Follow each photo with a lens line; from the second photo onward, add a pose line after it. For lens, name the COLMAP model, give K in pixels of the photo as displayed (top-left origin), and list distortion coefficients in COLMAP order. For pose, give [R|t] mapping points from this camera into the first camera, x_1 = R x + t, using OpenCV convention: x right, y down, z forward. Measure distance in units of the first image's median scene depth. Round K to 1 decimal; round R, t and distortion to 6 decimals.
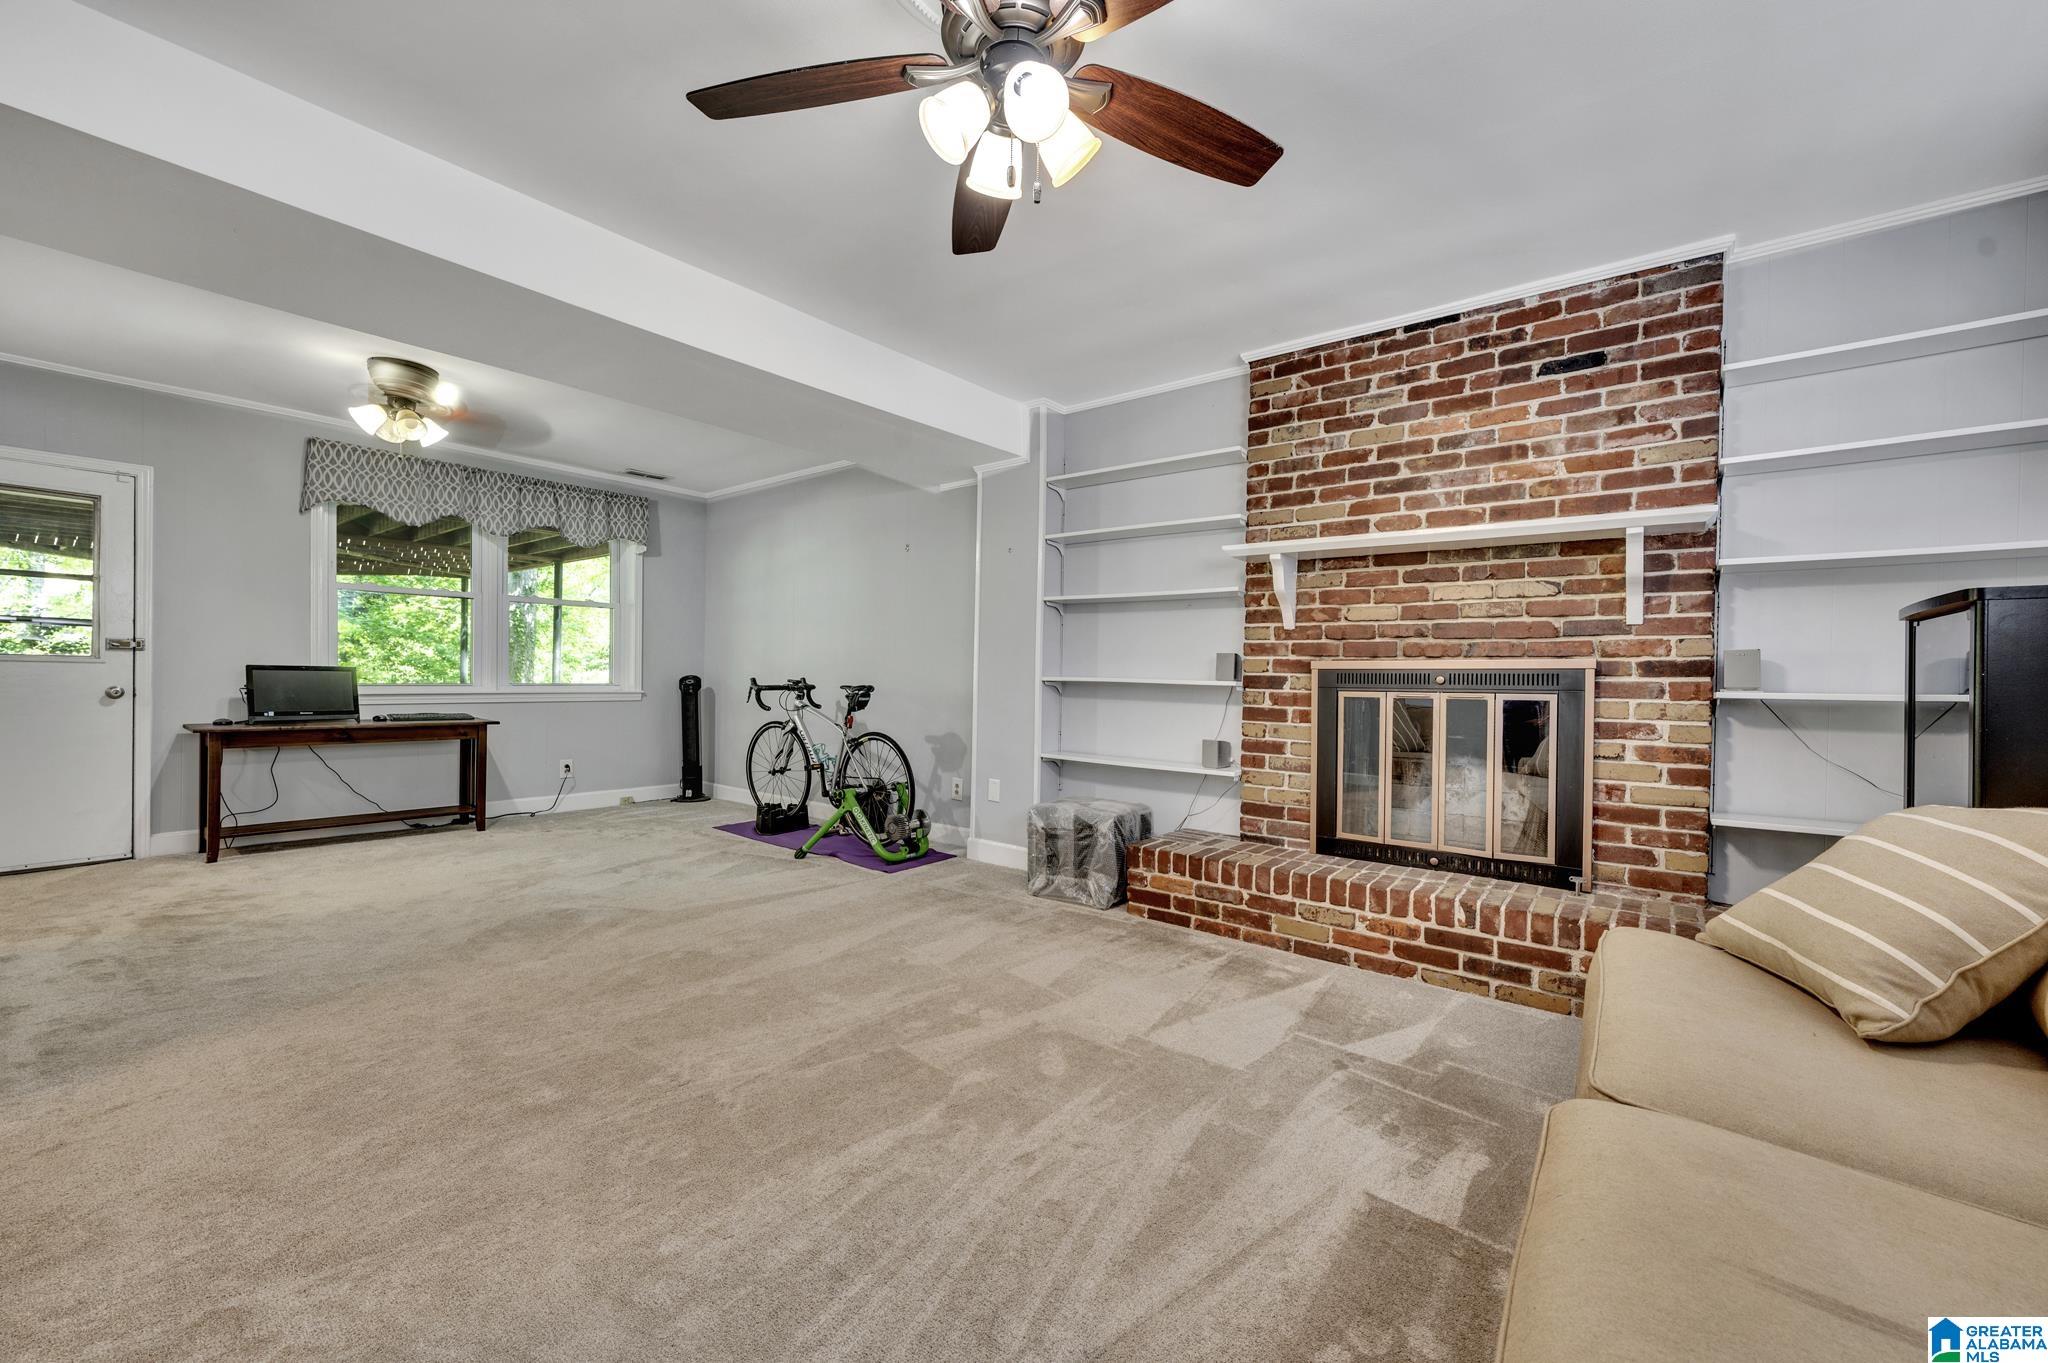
lens RADIAL K [[809.9, 0, 1023.4], [0, 809.9, 683.5], [0, 0, 1]] dist [-0.000177, 0.000006]
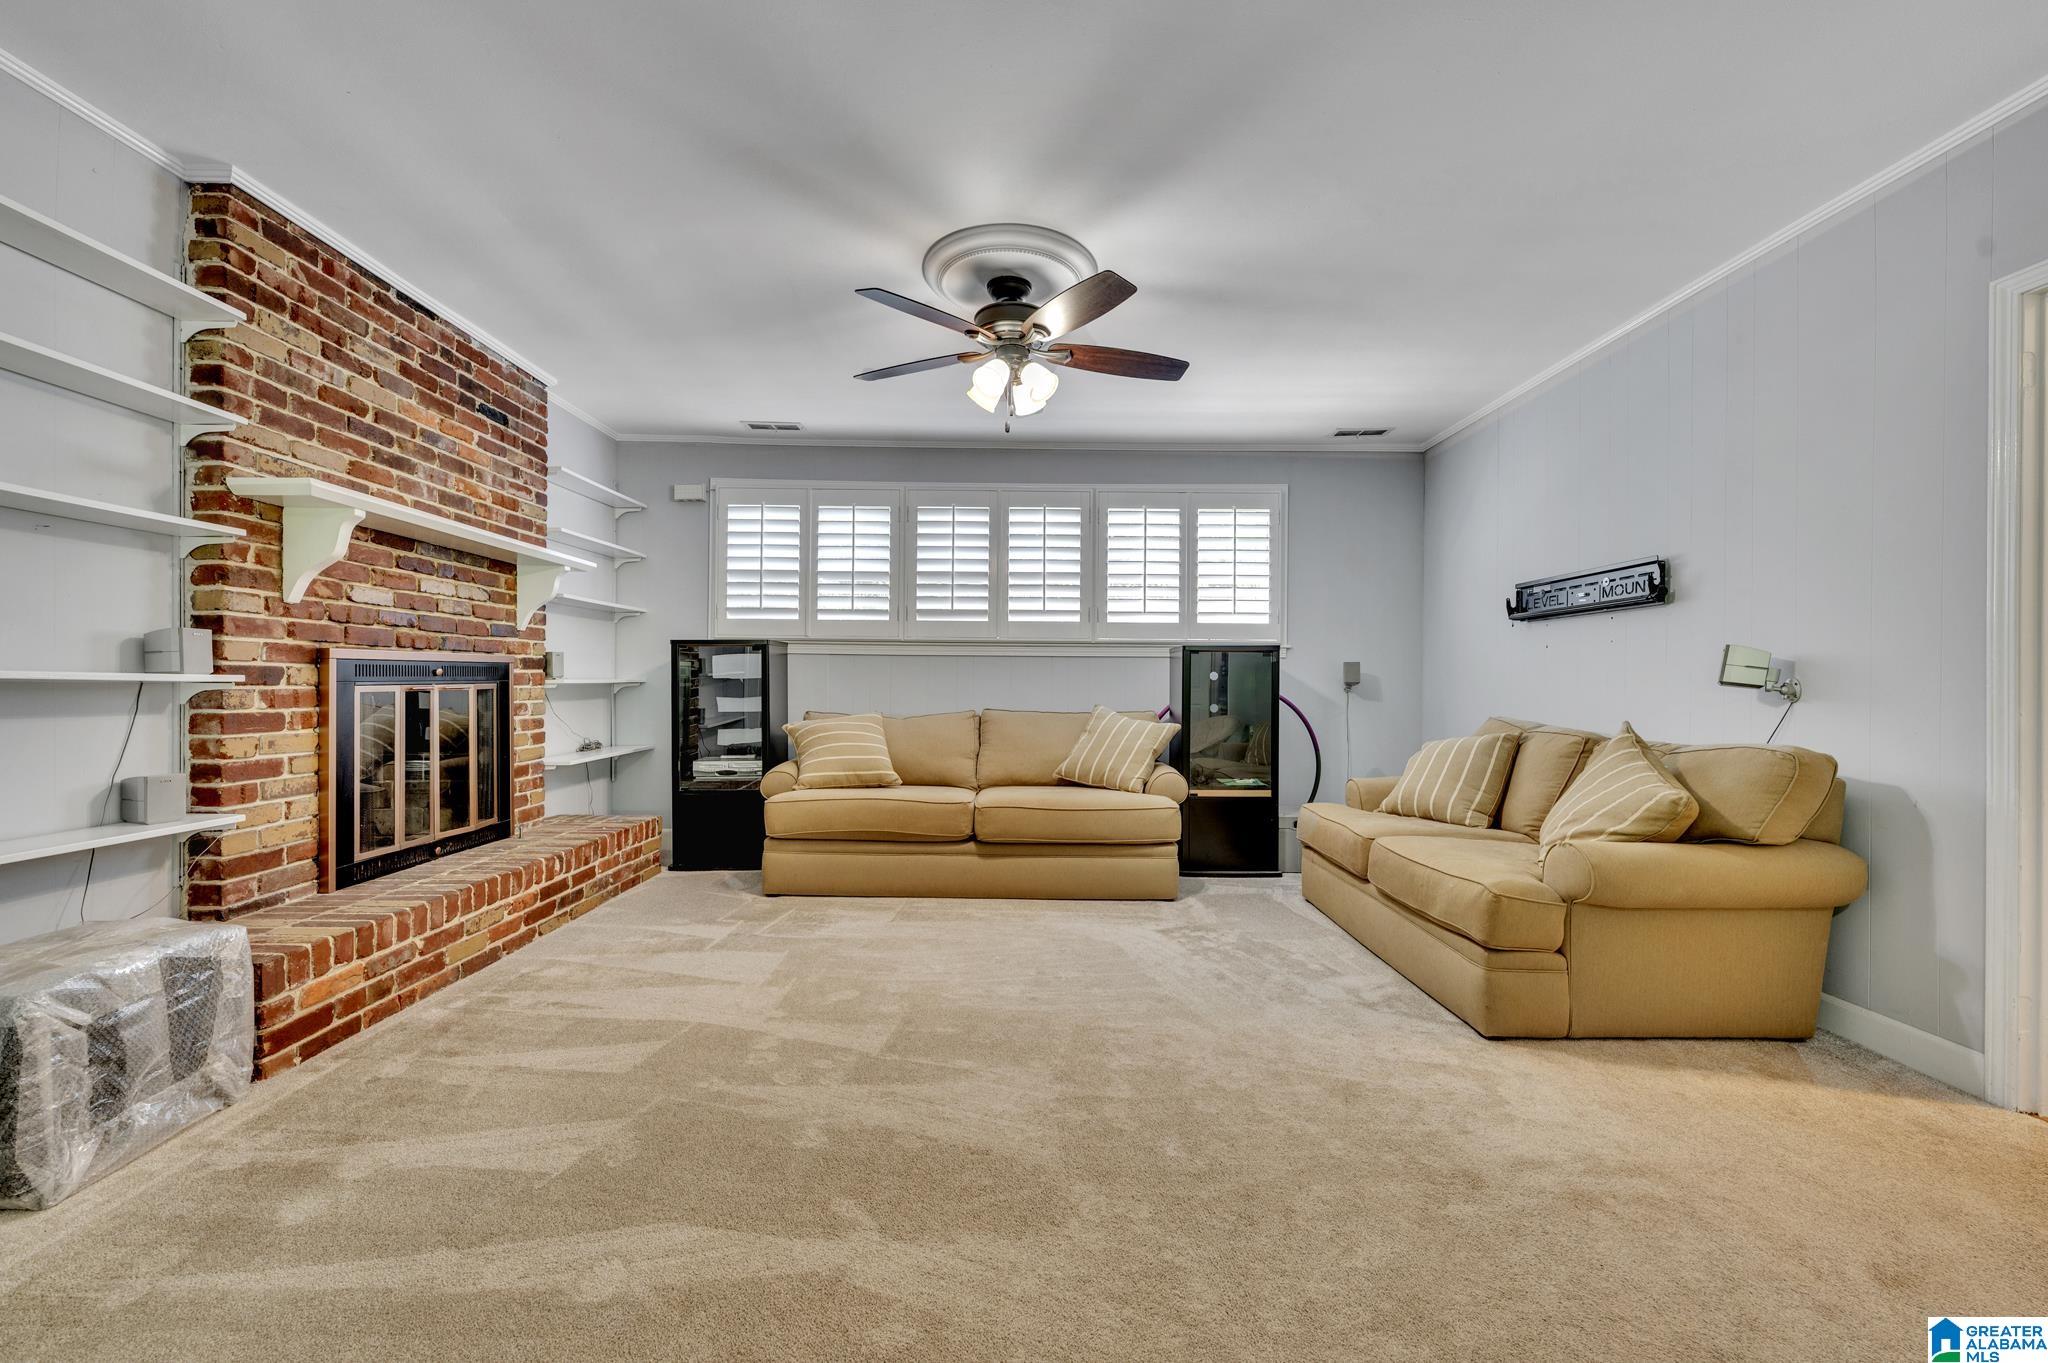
lens RADIAL K [[809.9, 0, 1021.1], [0, 809.9, 680.2], [0, 0, 1]] dist [-0.000177, 0.000006]
pose [[-0.624346, -0.021818, 0.780843, -0.709748], [-0.014936, 0.999761, 0.015993, -0.020399], [-0.781005, -0.001678, -0.624523, 1.022541]]
